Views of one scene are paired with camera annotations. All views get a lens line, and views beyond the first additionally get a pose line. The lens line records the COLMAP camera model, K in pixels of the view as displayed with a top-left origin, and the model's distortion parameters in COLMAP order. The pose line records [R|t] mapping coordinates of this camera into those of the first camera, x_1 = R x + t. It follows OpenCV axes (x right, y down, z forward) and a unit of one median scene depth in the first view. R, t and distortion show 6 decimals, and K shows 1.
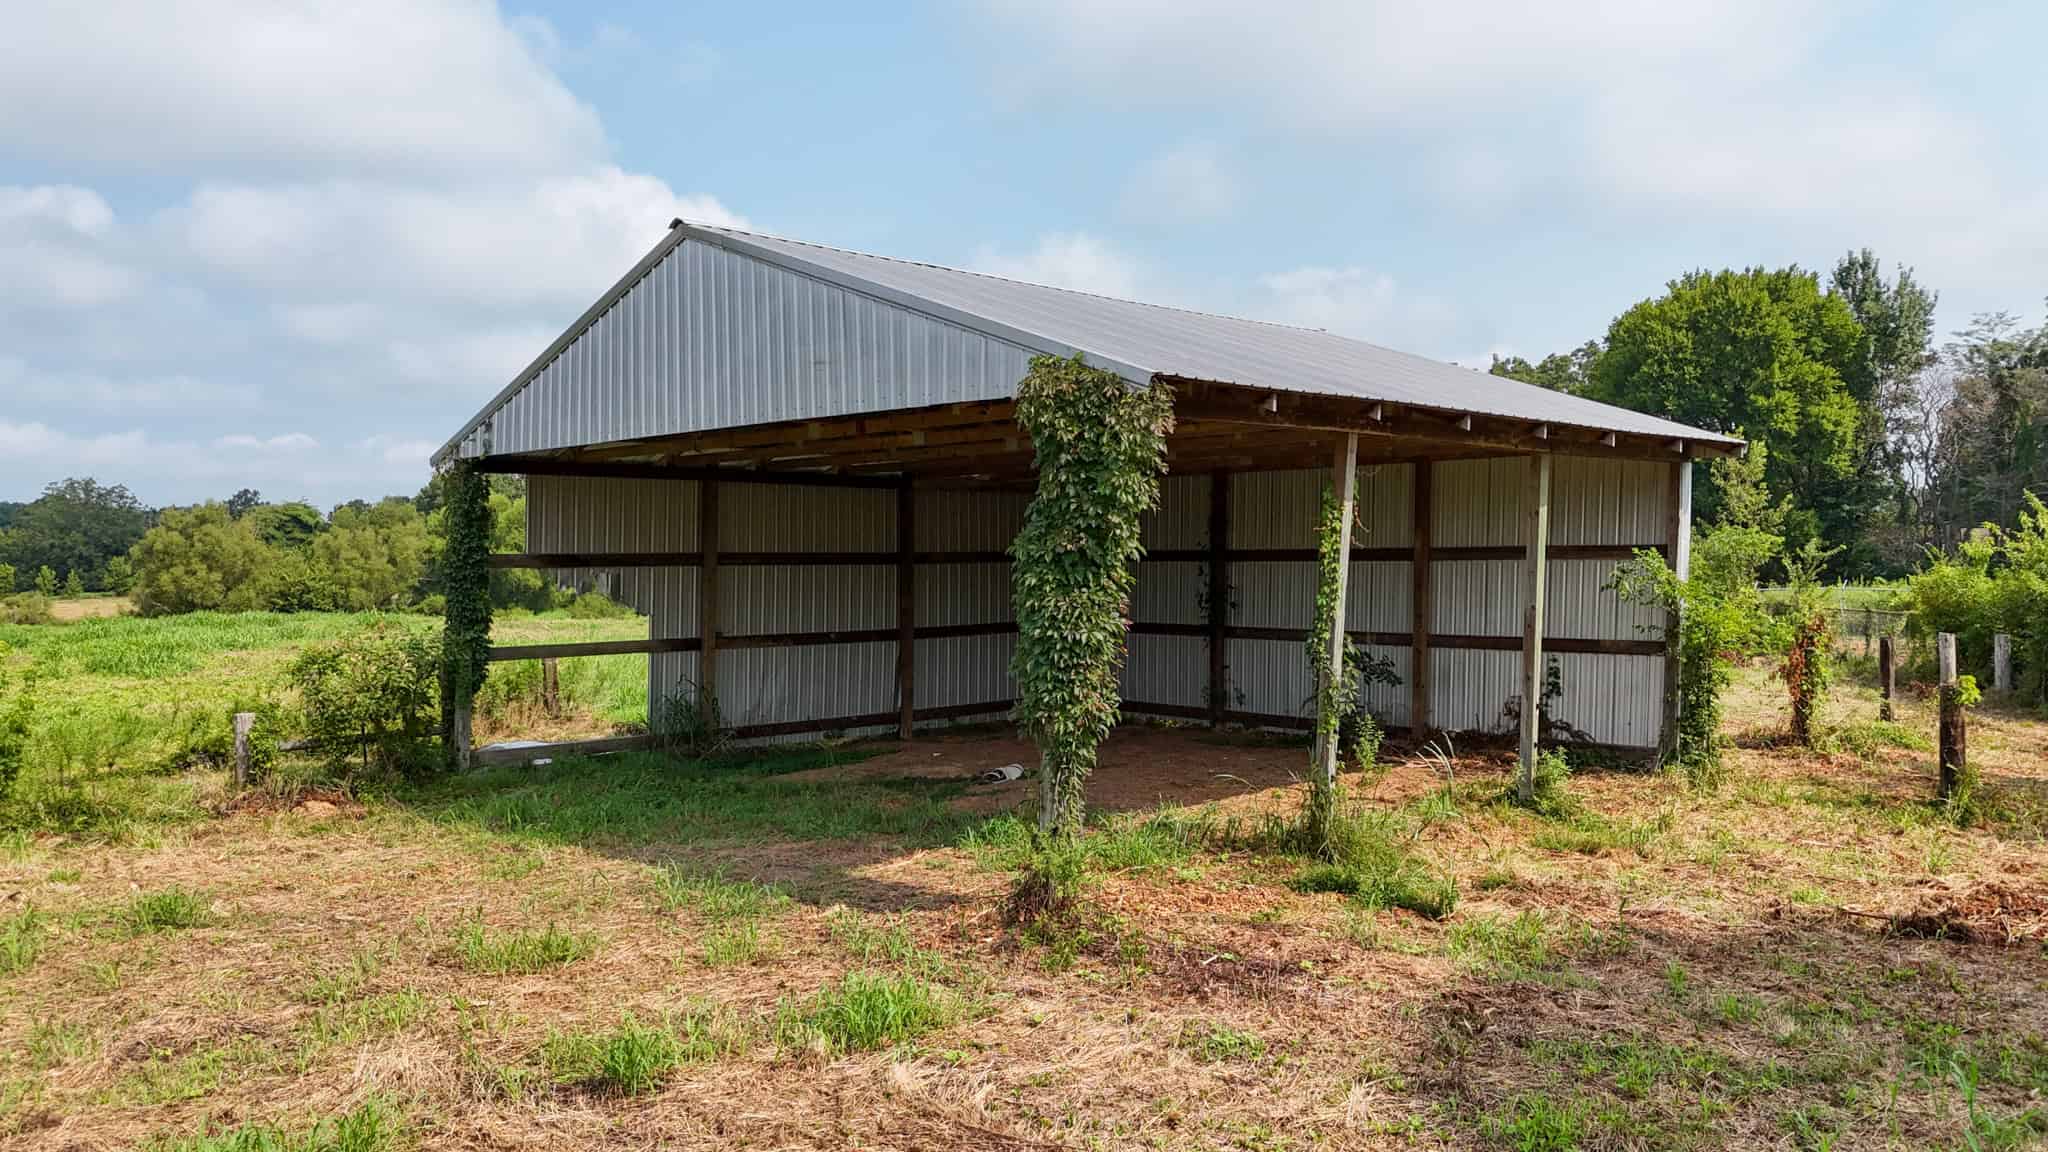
lens RADIAL K [[1508.8, 0, 1027.2], [0, 1508.8, 577.1], [0, 0, 1]] dist [0.067291, -0.057335]
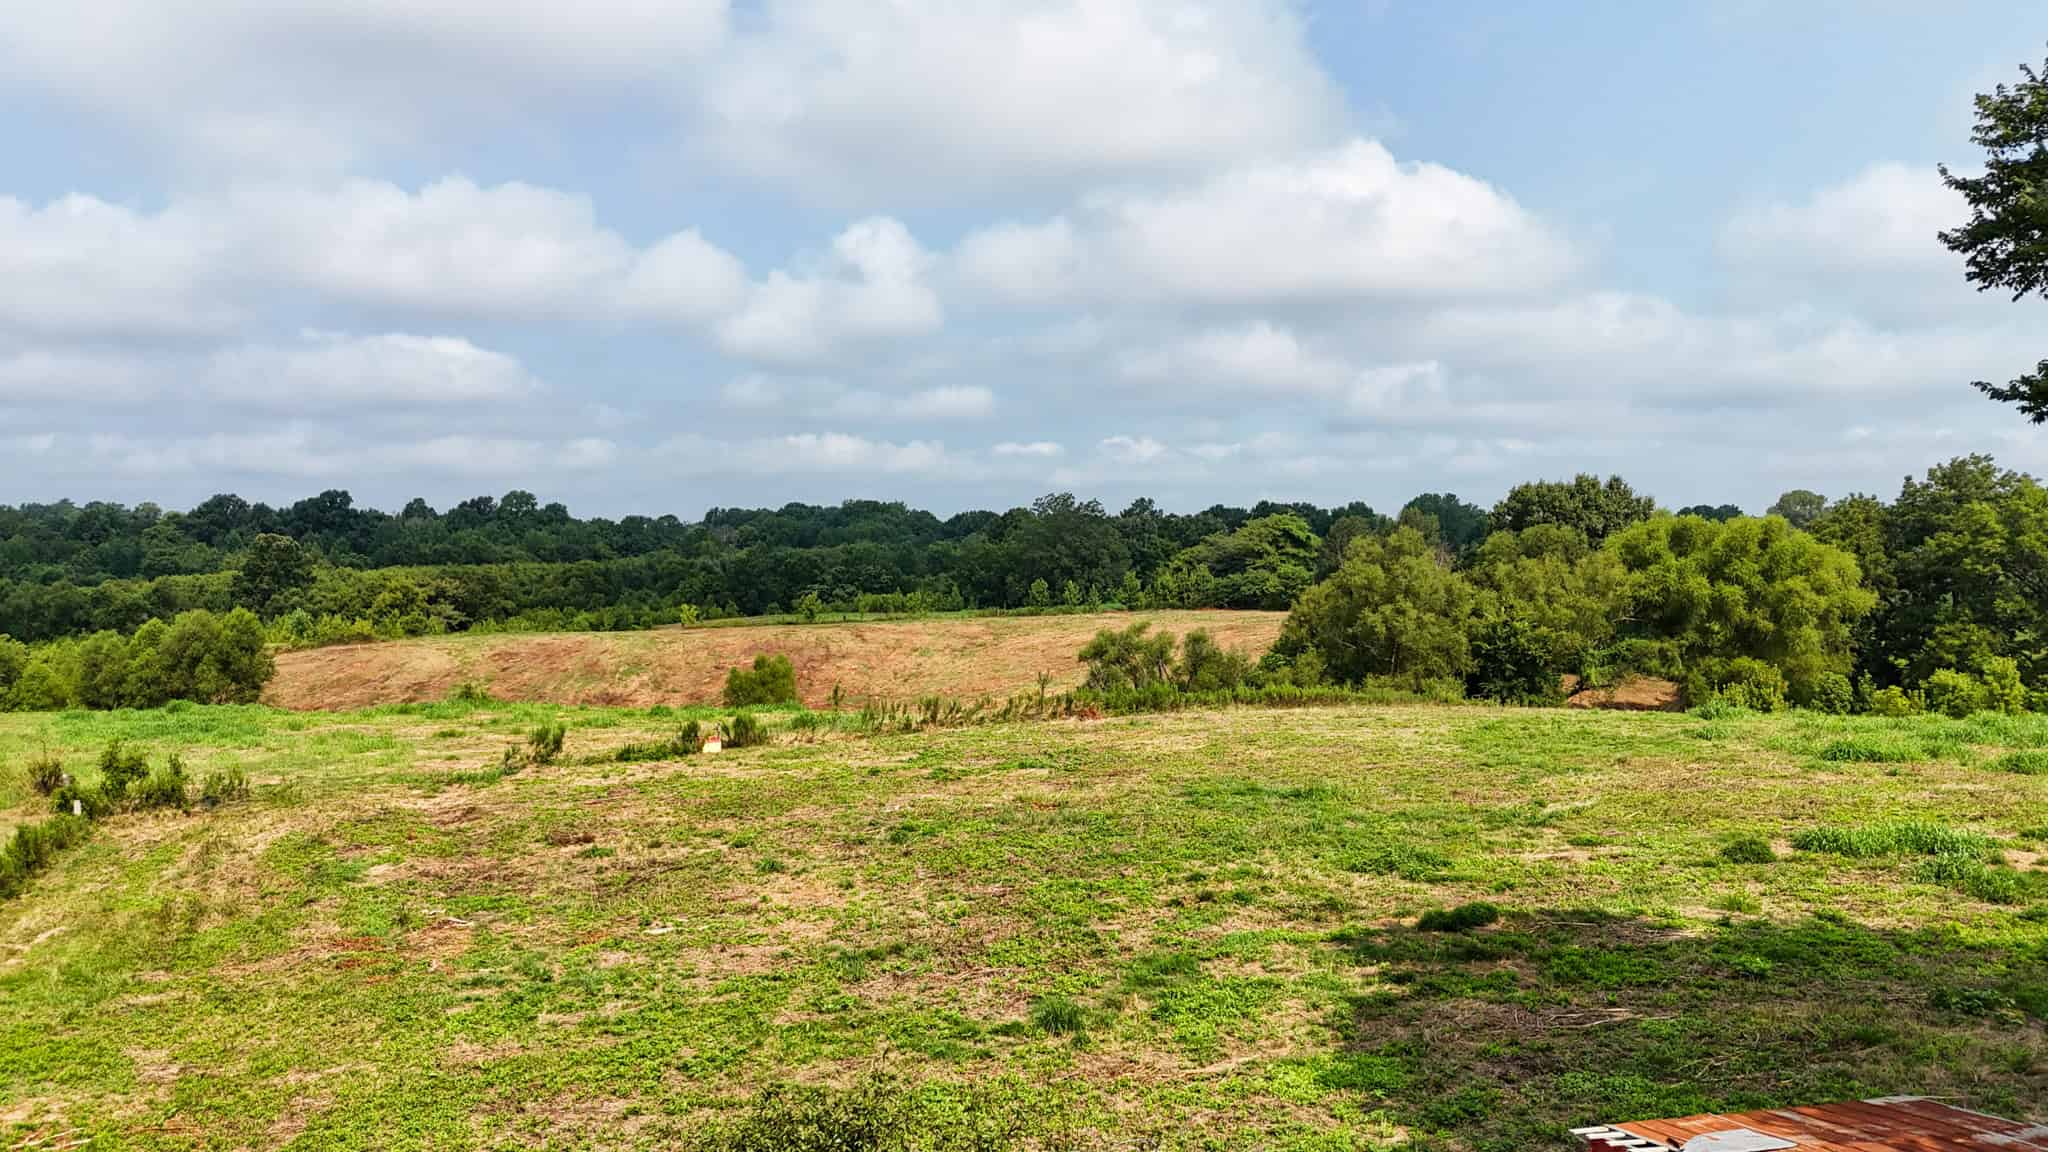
lens RADIAL K [[1508.8, 0, 1026.6], [0, 1508.8, 571.8], [0, 0, 1]] dist [0.067291, -0.057335]
pose [[0.896188, 0.007307, -0.443613, -0.339780], [-0.006423, 0.999973, 0.003495, -0.026558], [0.443627, -0.000283, 0.896211, 0.114836]]
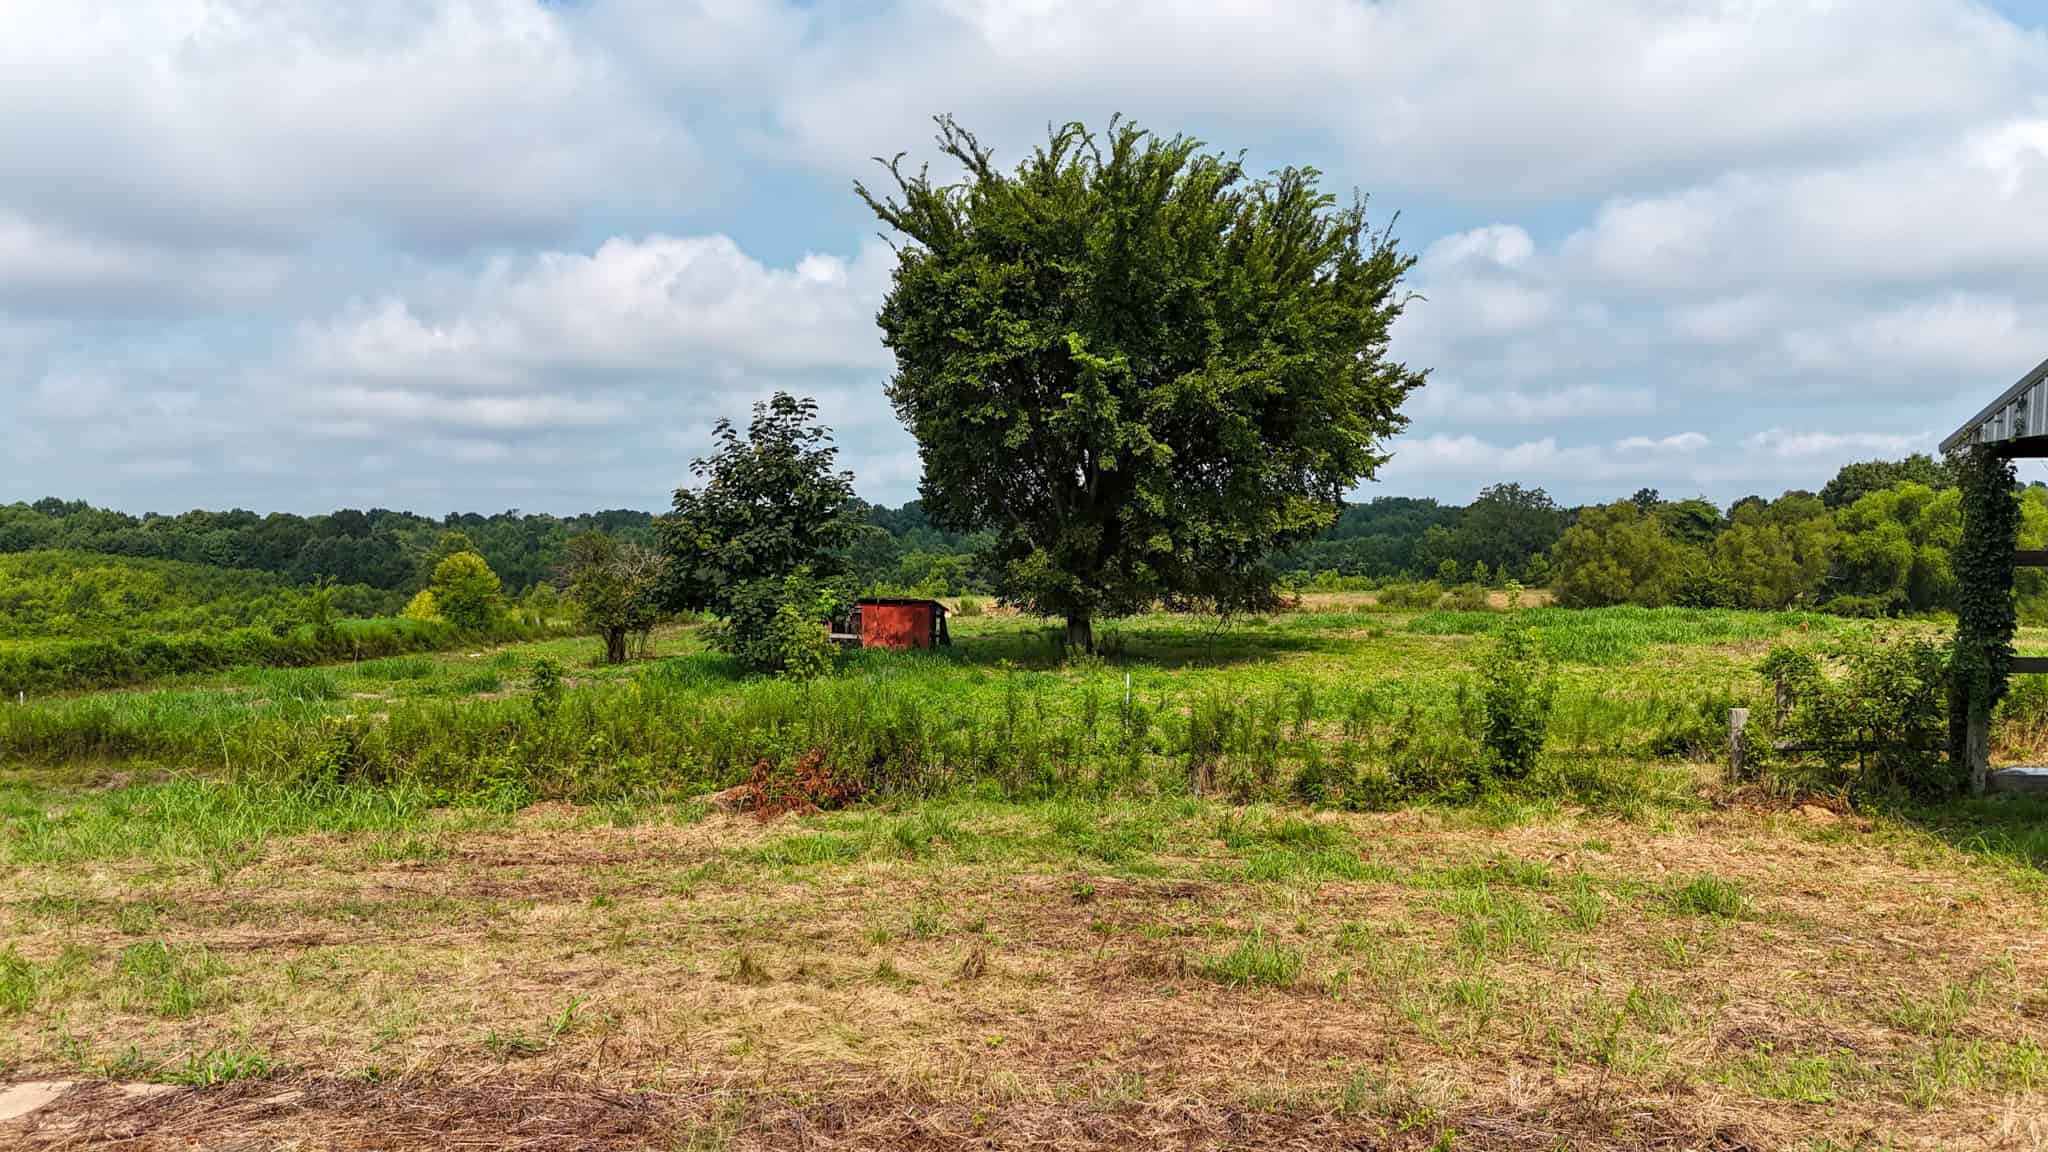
lens RADIAL K [[1508.8, 0, 1019.1], [0, 1508.8, 578.0], [0, 0, 1]] dist [0.067291, -0.057335]
pose [[0.656438, 0.017539, -0.754176, -0.015317], [-0.015664, 0.999831, 0.009617, 0.000308], [0.754217, 0.005501, 0.656602, -0.002949]]
